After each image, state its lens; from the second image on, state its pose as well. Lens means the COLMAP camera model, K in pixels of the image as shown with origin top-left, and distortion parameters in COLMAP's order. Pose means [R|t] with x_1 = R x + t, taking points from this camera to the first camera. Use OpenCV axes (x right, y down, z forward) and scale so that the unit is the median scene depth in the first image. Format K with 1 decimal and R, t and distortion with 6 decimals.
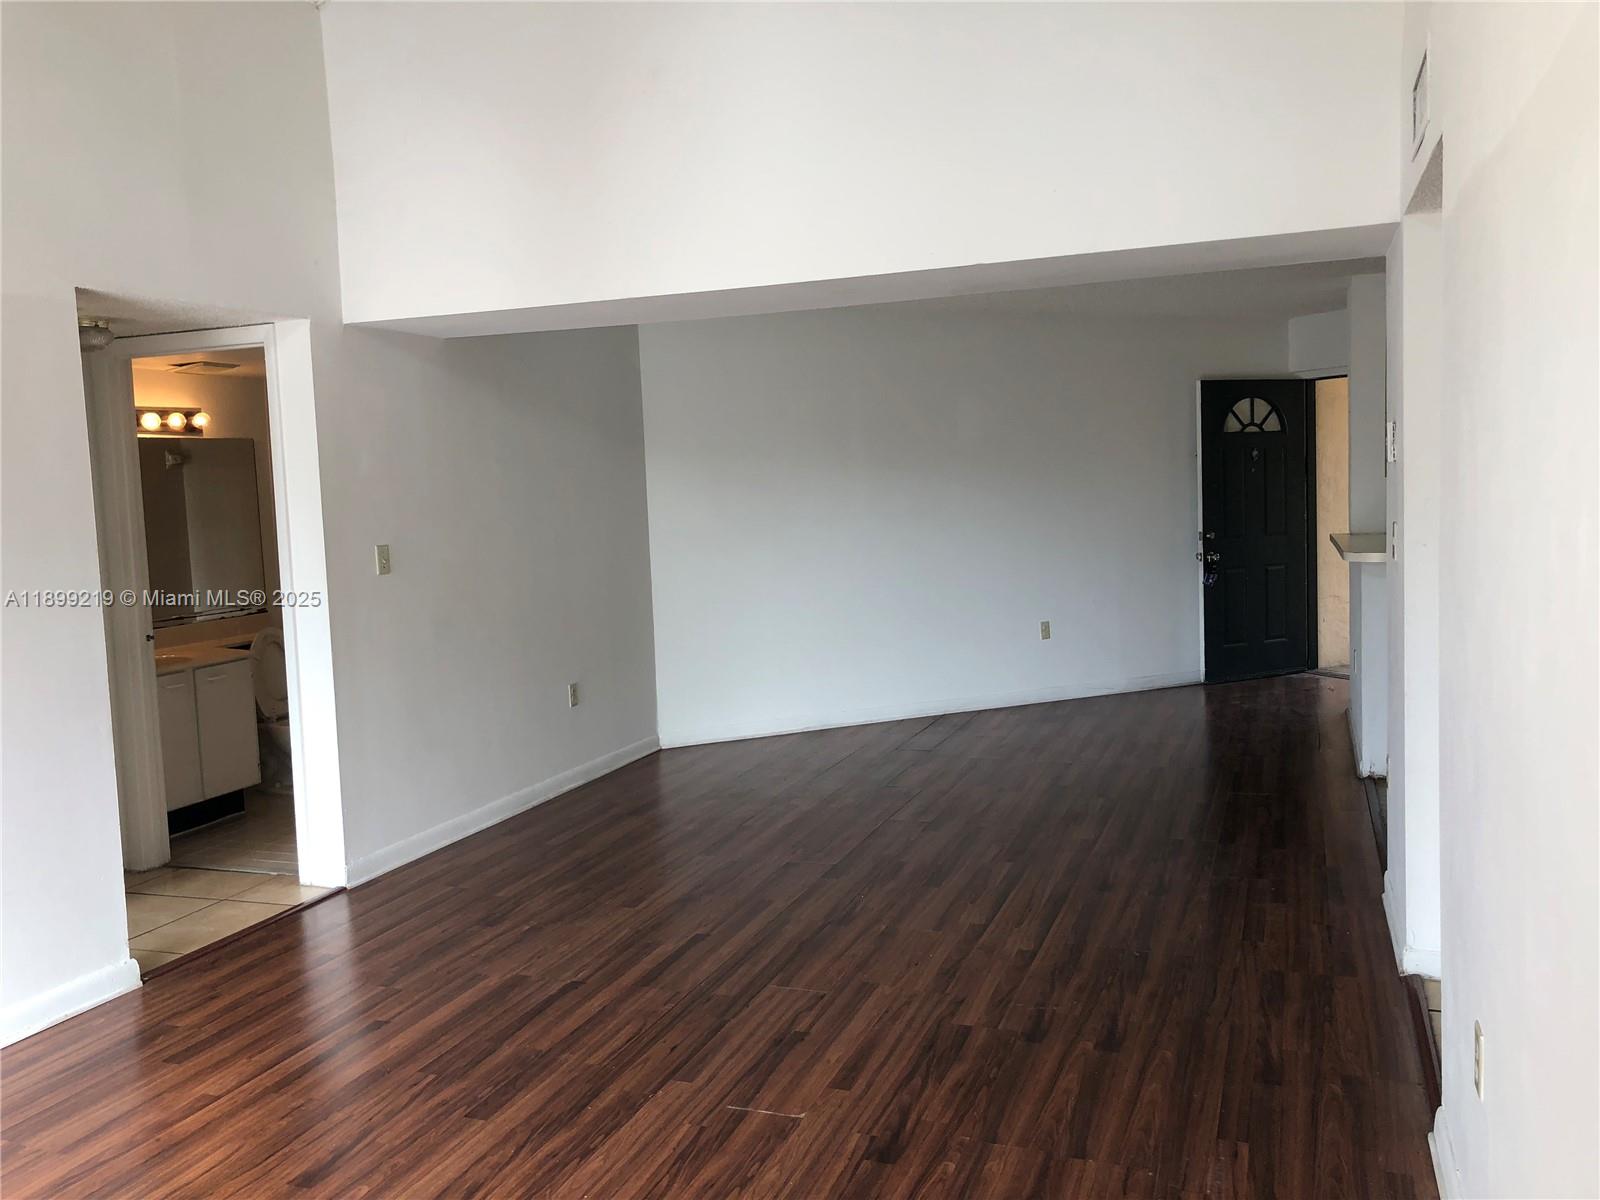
lens RADIAL K [[1319.6, 0, 800.0], [0, 1319.6, 600.0], [0, 0, 1]] dist [0.036868, 0.004842]
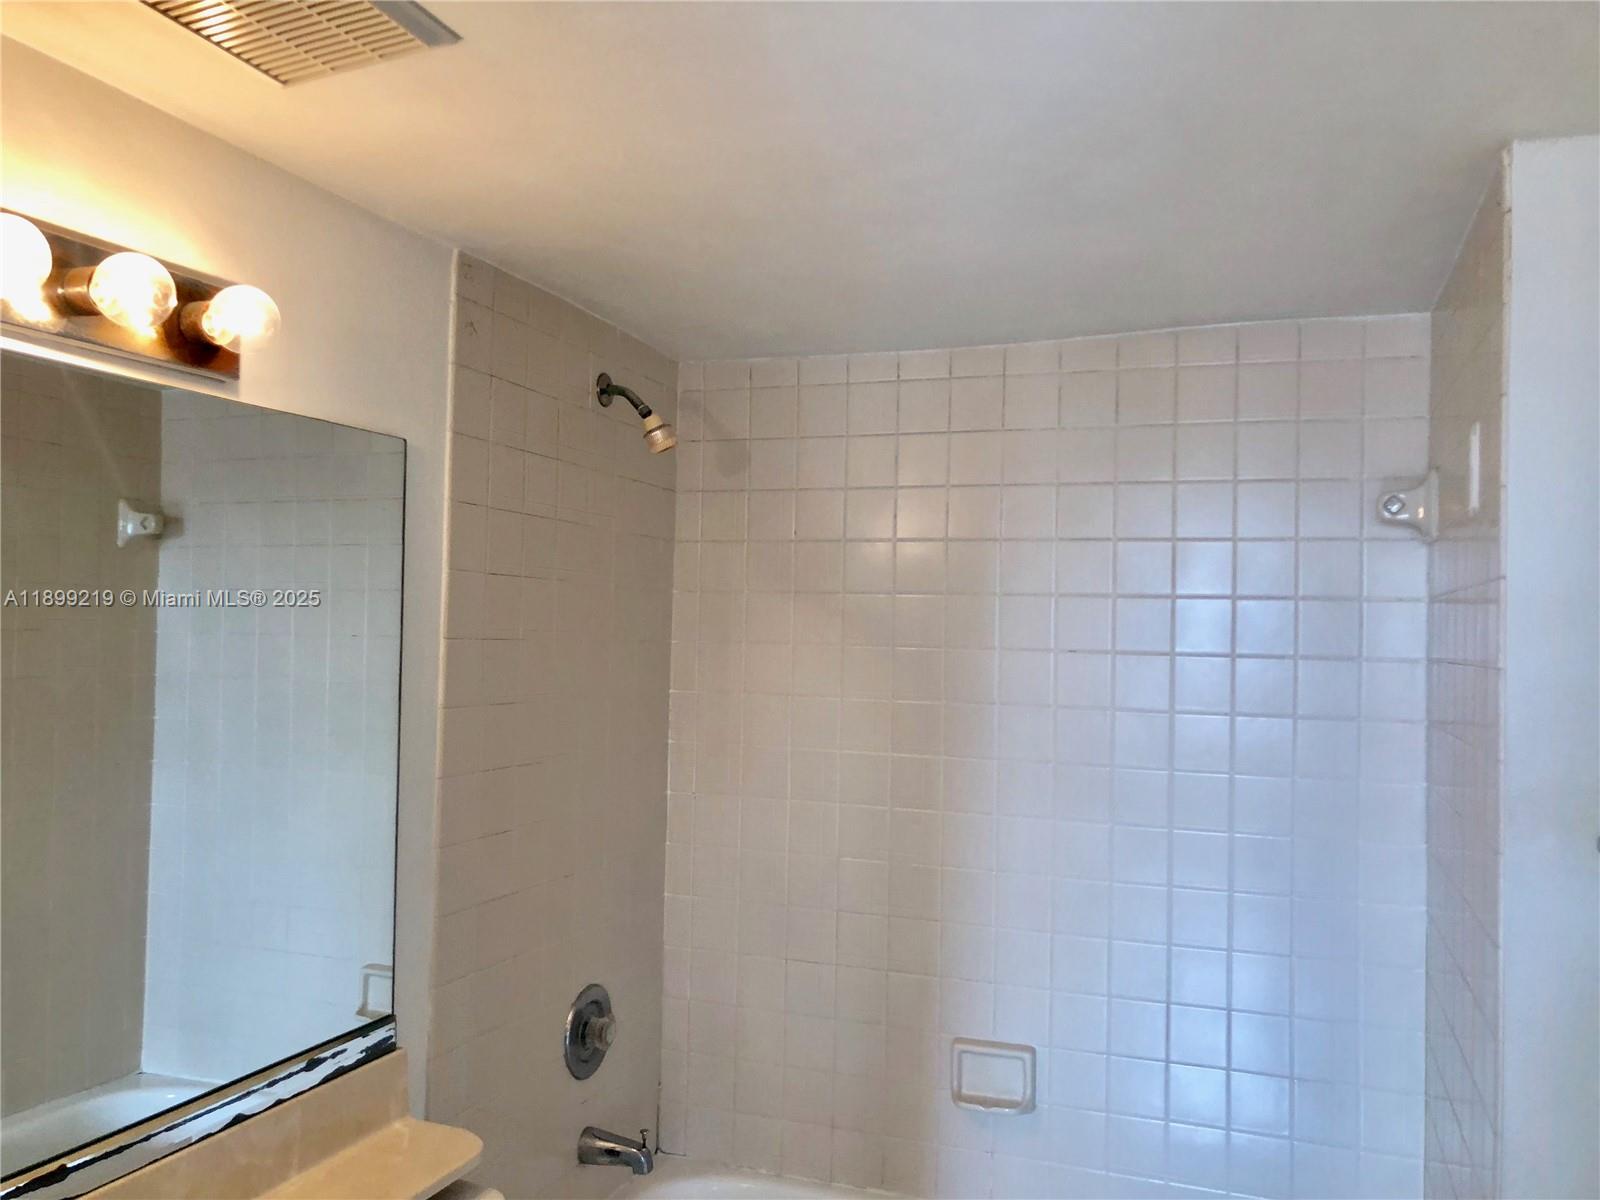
lens RADIAL K [[1319.6, 0, 800.0], [0, 1319.6, 600.0], [0, 0, 1]] dist [0.036868, 0.004842]
pose [[0.998546, 0.053615, 0.005624, -0.343162], [-0.052663, 0.992443, -0.110828, -0.062010], [-0.011524, 0.110371, 0.993824, 0.756042]]
